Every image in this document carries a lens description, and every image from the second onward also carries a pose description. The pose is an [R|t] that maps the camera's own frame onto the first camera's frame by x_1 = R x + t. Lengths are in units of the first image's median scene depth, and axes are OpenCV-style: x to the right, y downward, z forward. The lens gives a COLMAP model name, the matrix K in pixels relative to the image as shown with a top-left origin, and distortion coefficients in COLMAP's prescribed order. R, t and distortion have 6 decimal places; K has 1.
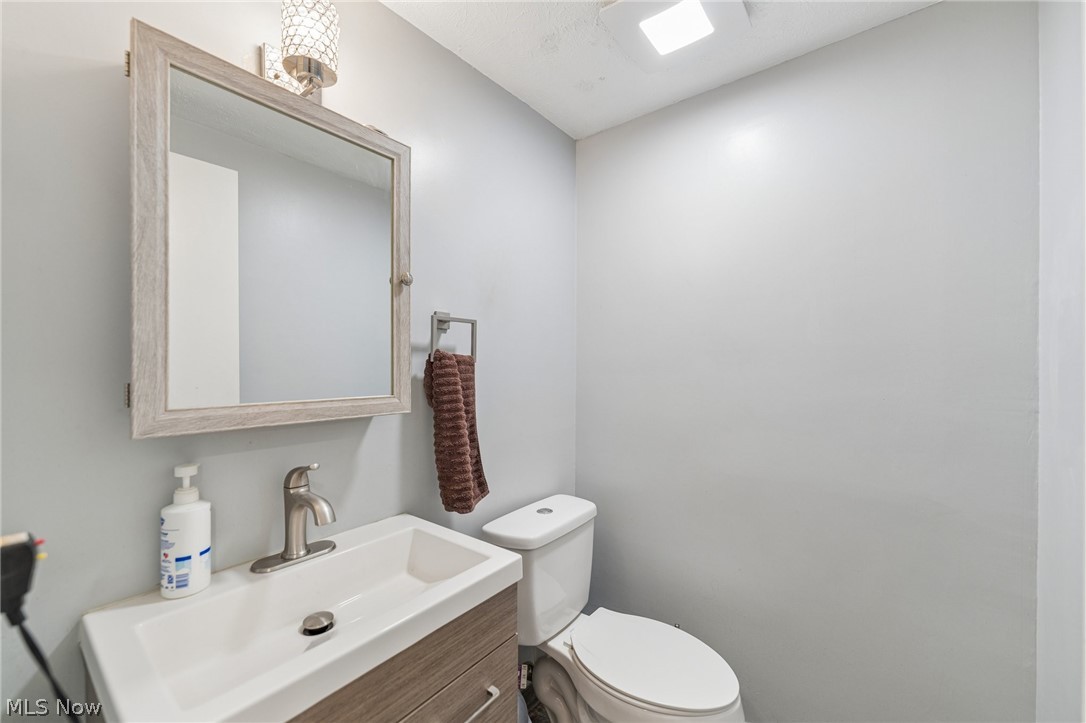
lens RADIAL K [[429.3, 0, 543.0], [0, 429.3, 361.5], [0, 0, 1]] dist [-0.008101, -0.000091]
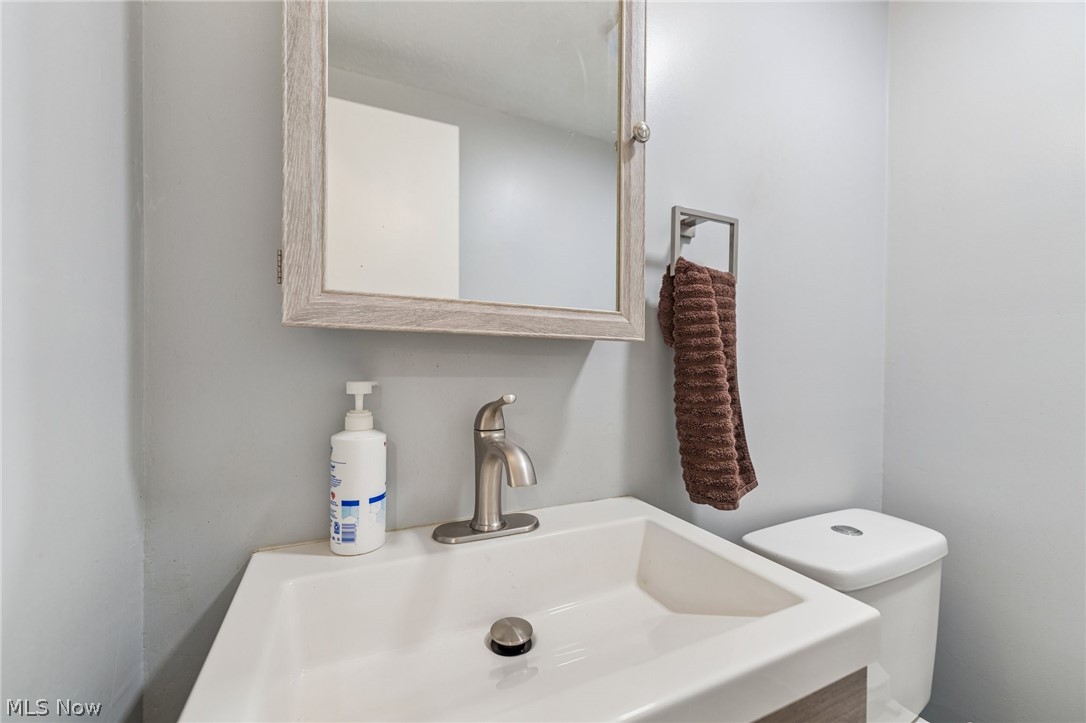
lens RADIAL K [[427.4, 0, 543.0], [0, 427.4, 361.5], [0, 0, 1]] dist [0.003039, 0.000208]
pose [[0.888982, 0.005072, -0.457915, -0.172978], [-0.006374, 0.999979, -0.001300, 0.179403], [0.457899, 0.004074, 0.888995, 0.409760]]
